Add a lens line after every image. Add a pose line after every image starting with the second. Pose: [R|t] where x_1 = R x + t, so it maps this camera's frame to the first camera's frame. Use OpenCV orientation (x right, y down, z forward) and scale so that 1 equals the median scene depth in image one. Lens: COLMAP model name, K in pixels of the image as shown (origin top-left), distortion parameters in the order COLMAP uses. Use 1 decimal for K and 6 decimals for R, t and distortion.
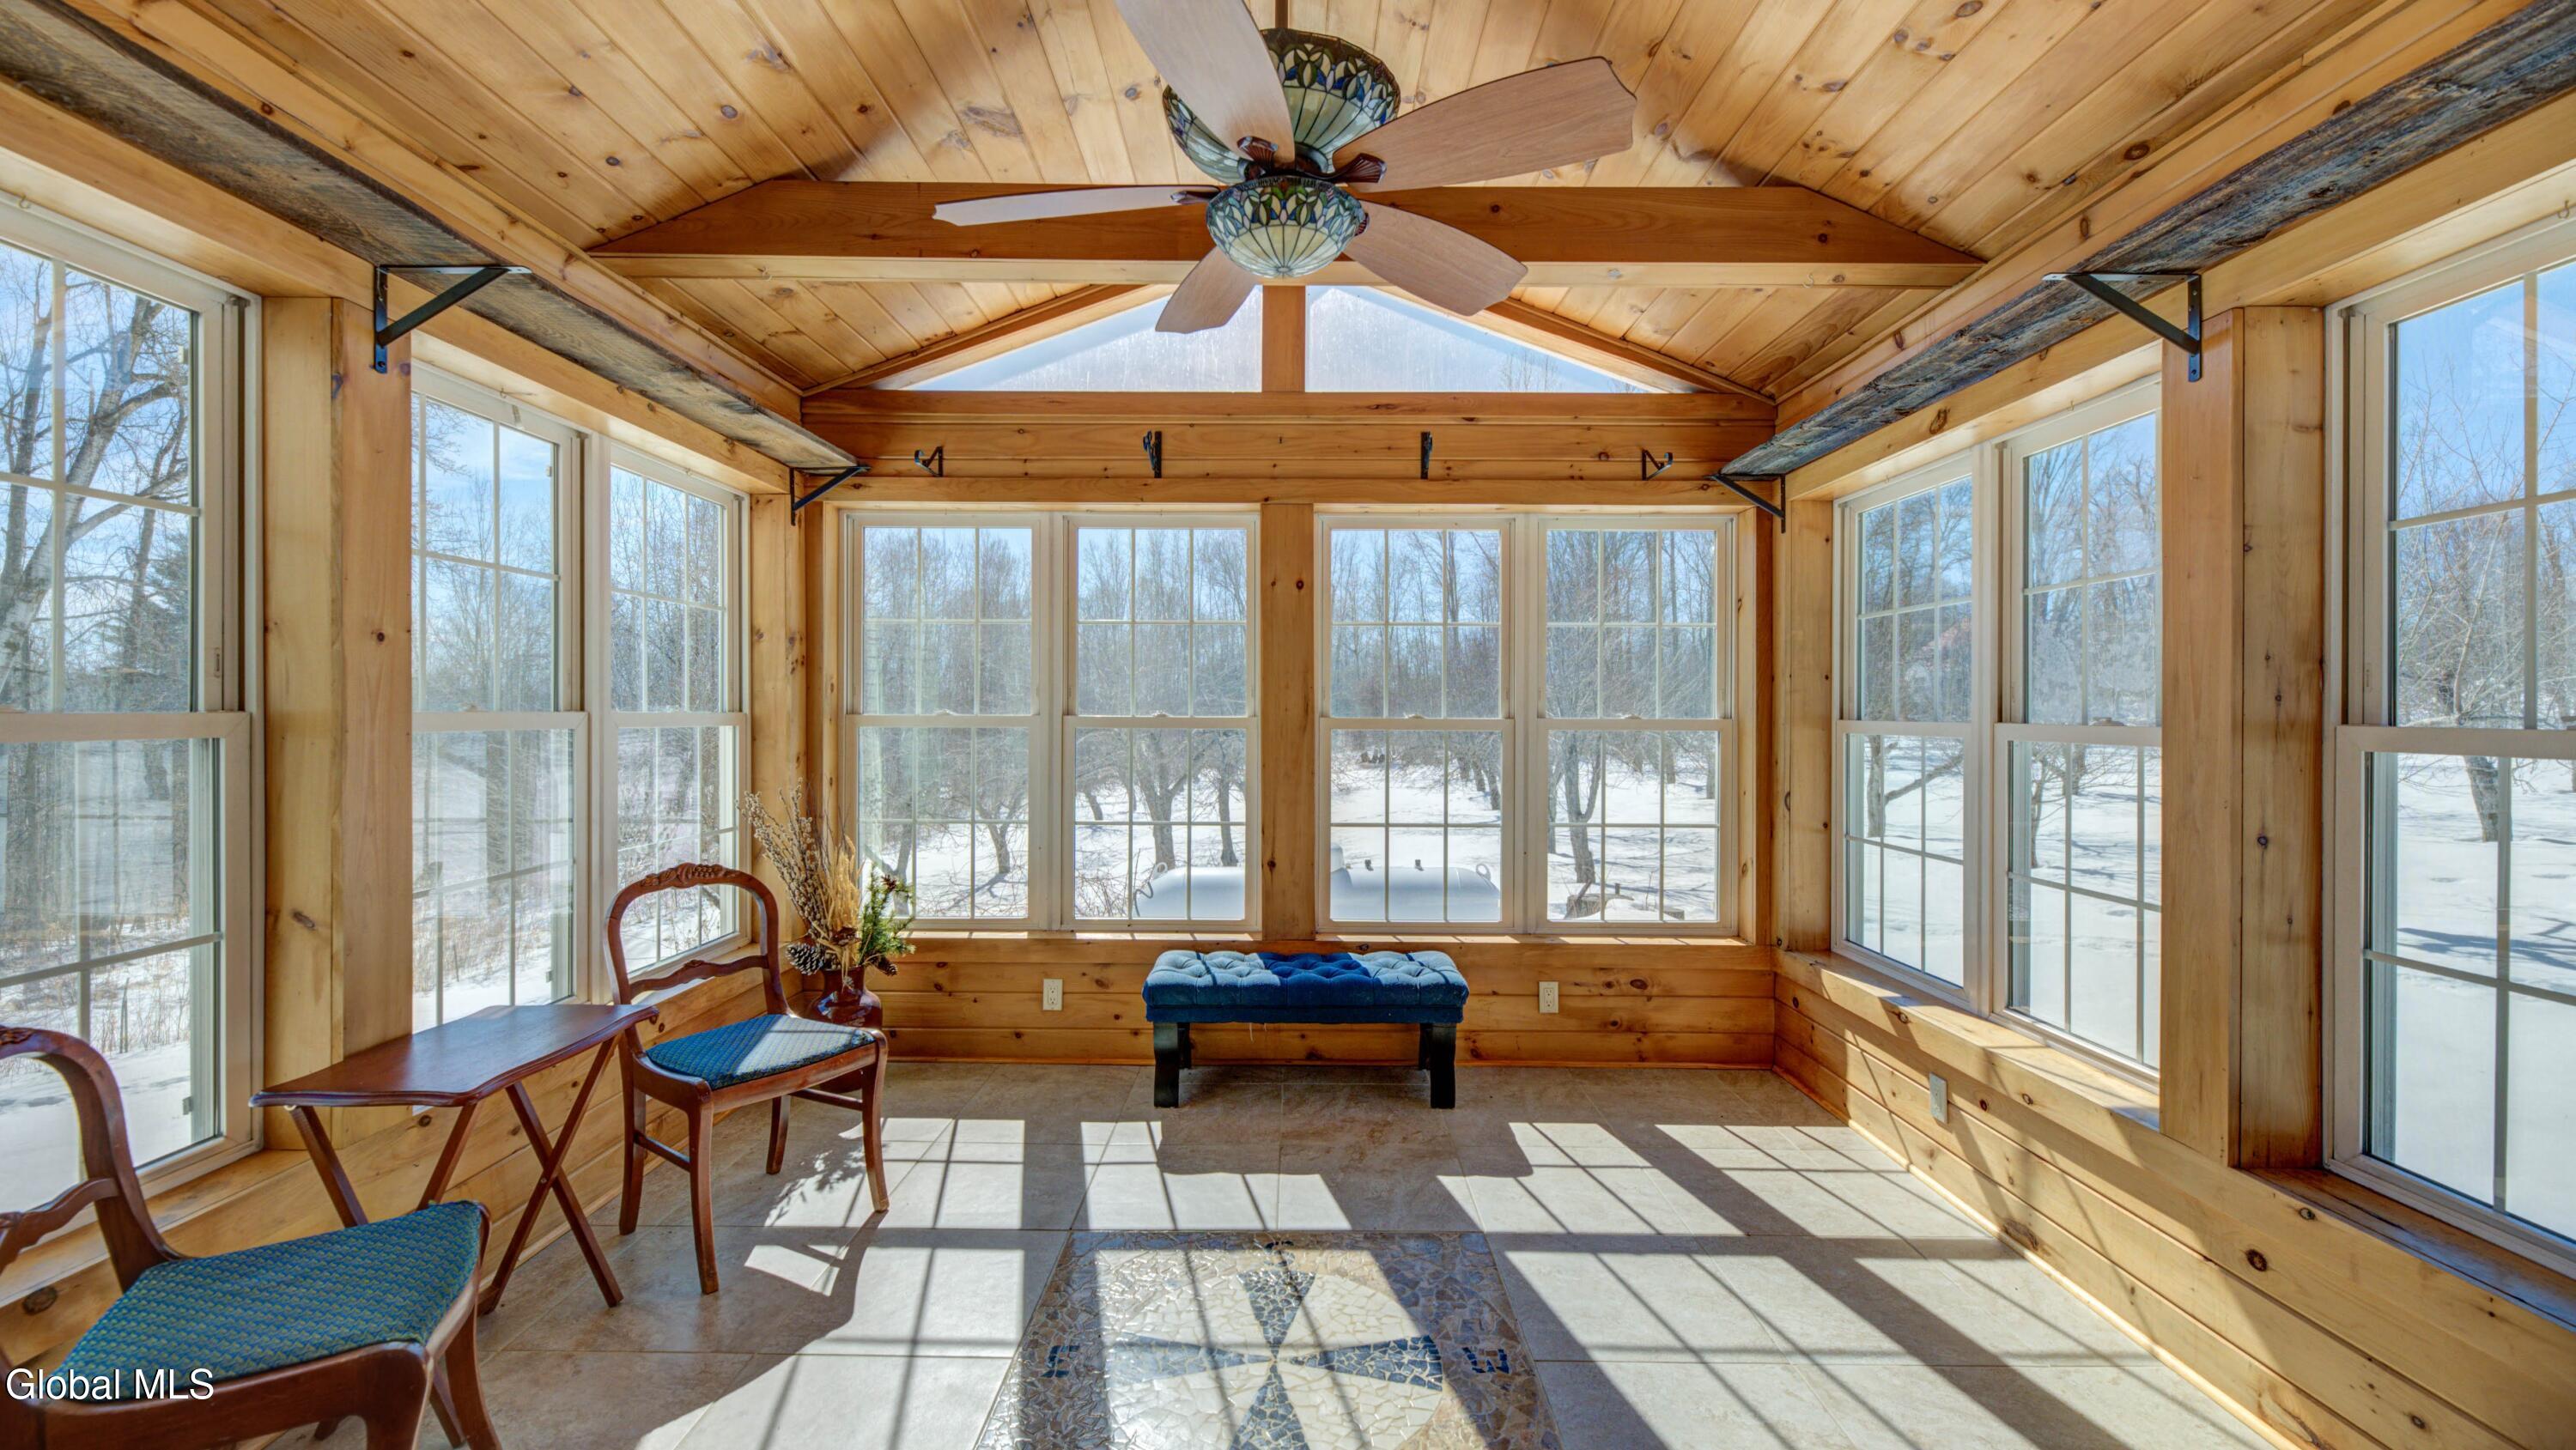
lens RADIAL K [[1084.0, 0, 1281.1], [0, 1084.0, 715.0], [0, 0, 1]] dist [-0.010178, -0.001128]
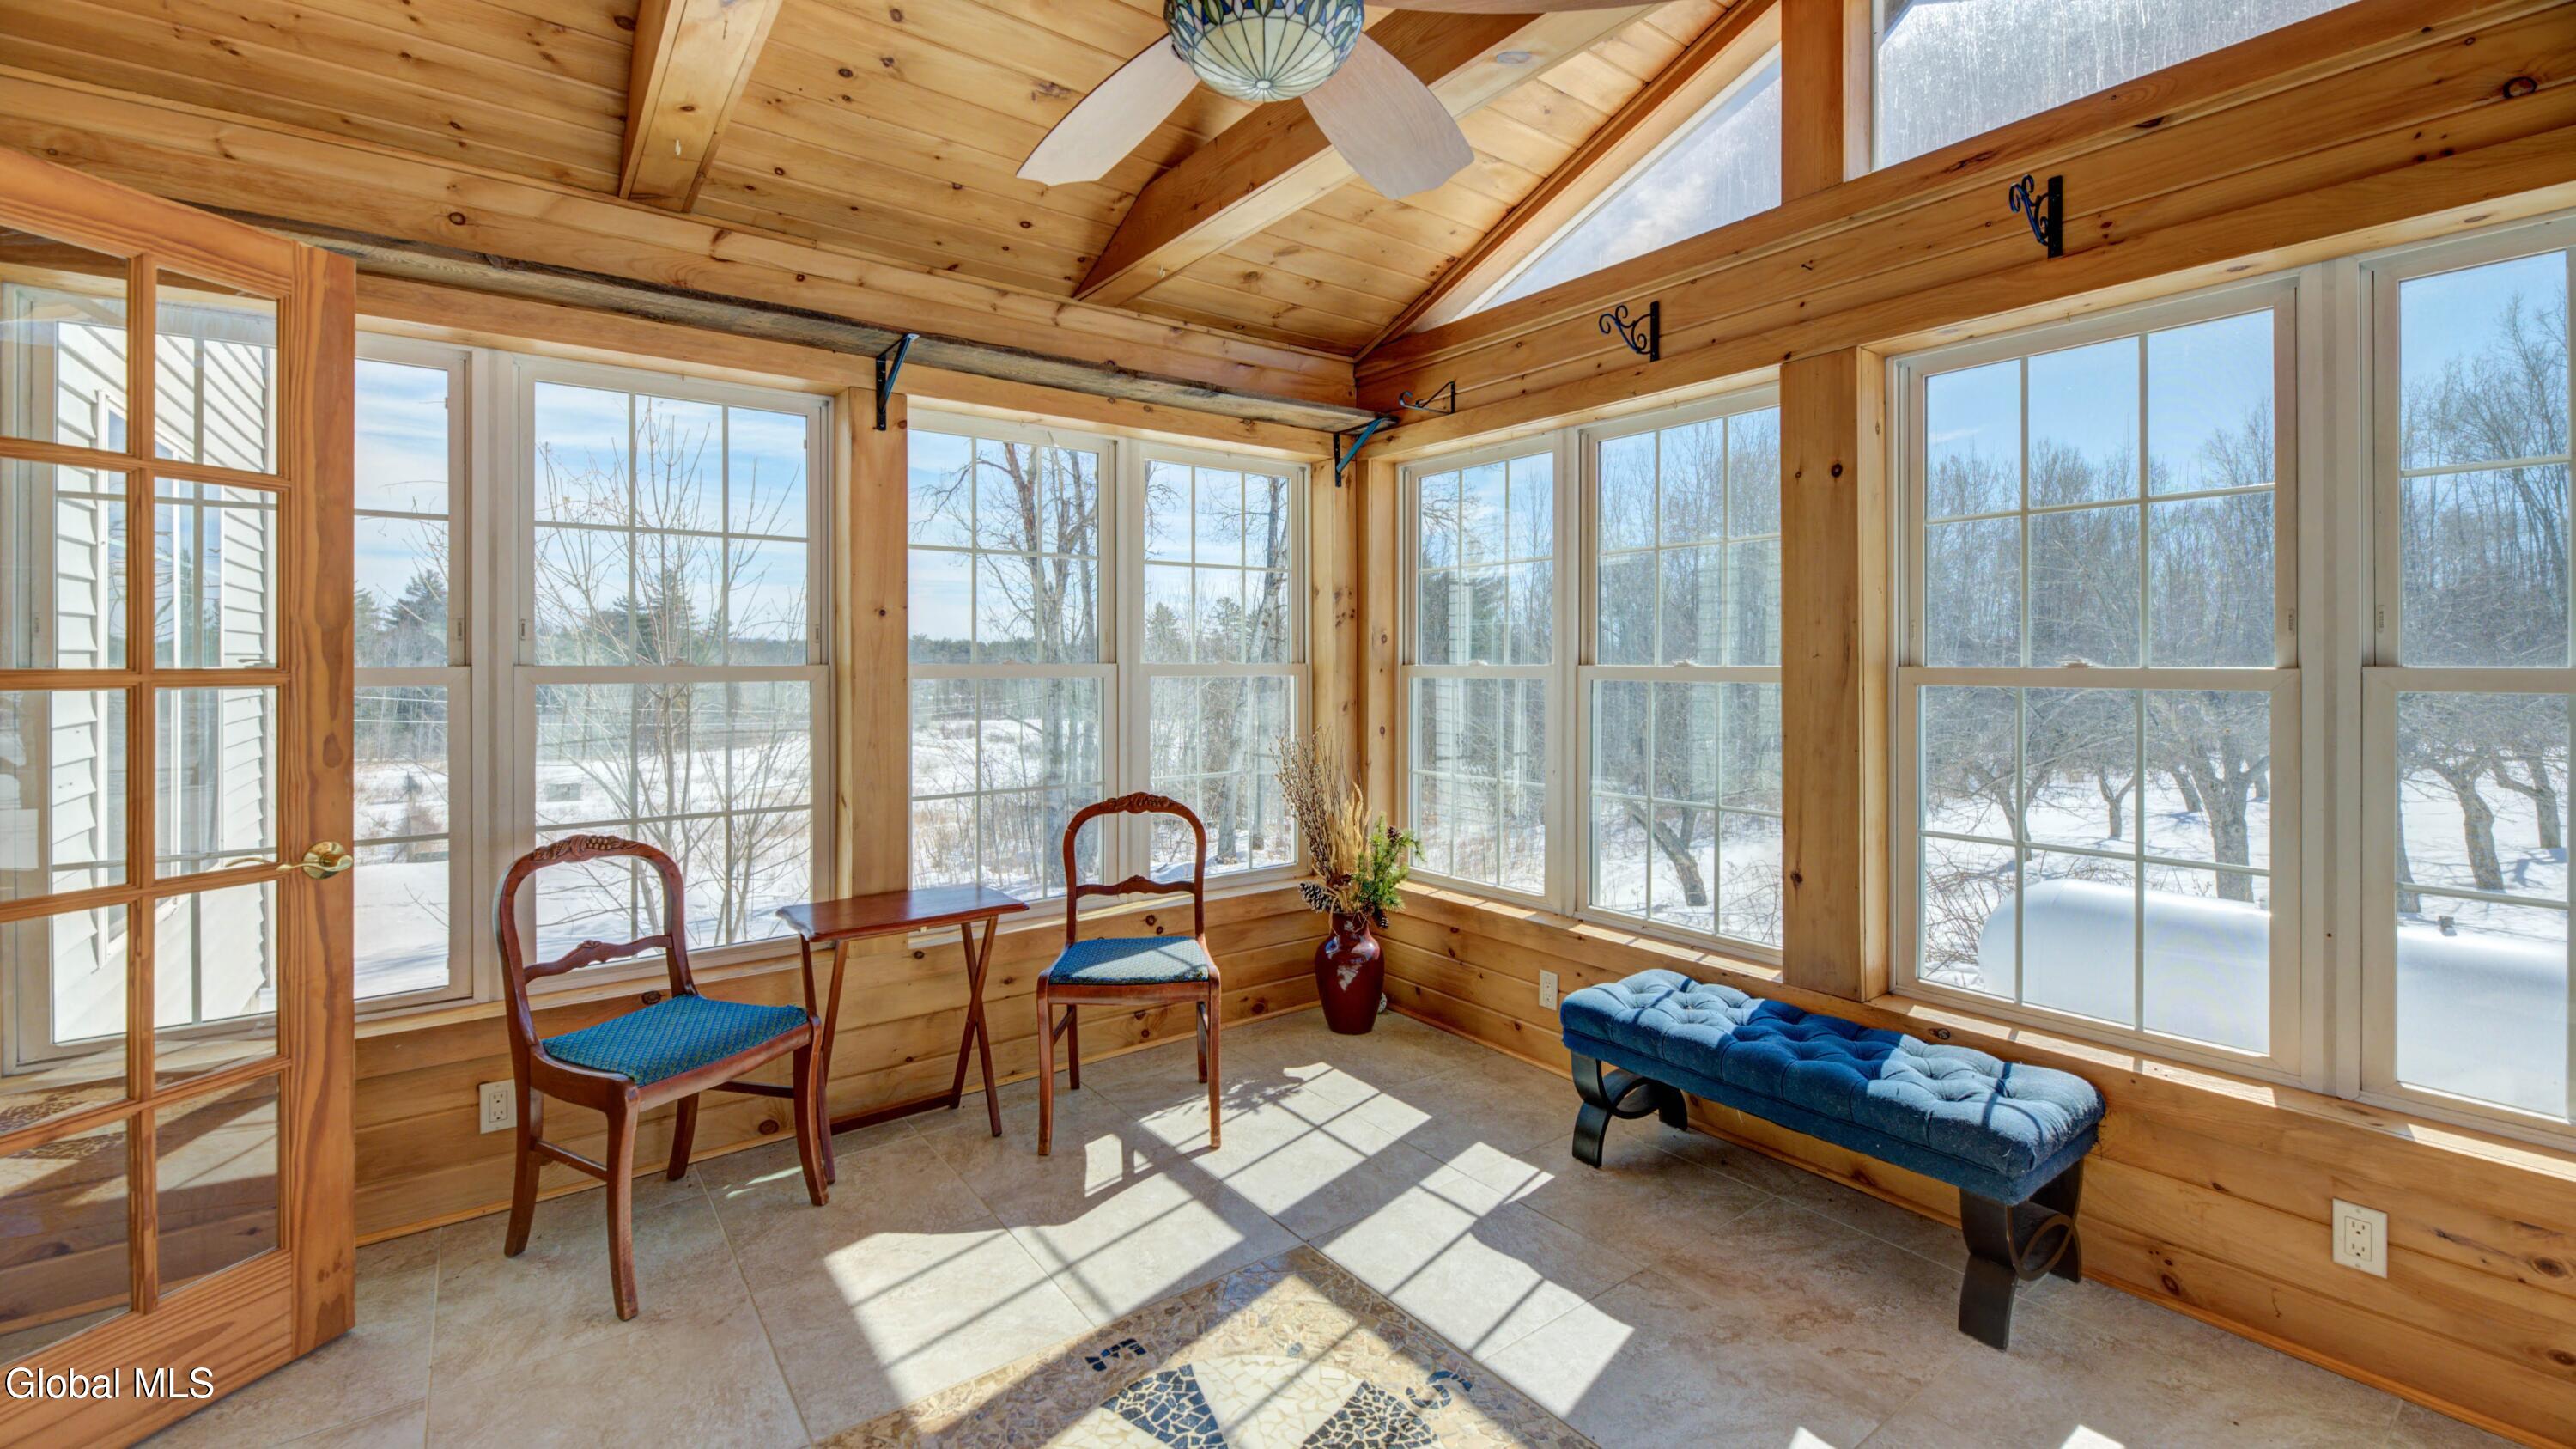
lens RADIAL K [[1084.3, 0, 1275.9], [0, 1084.3, 660.7], [0, 0, 1]] dist [-0.010178, -0.001128]
pose [[0.575168, -0.007531, -0.818001, 0.397976], [0.002355, 0.999969, -0.007550, 0.003110], [0.818032, 0.002416, 0.575168, 0.354332]]
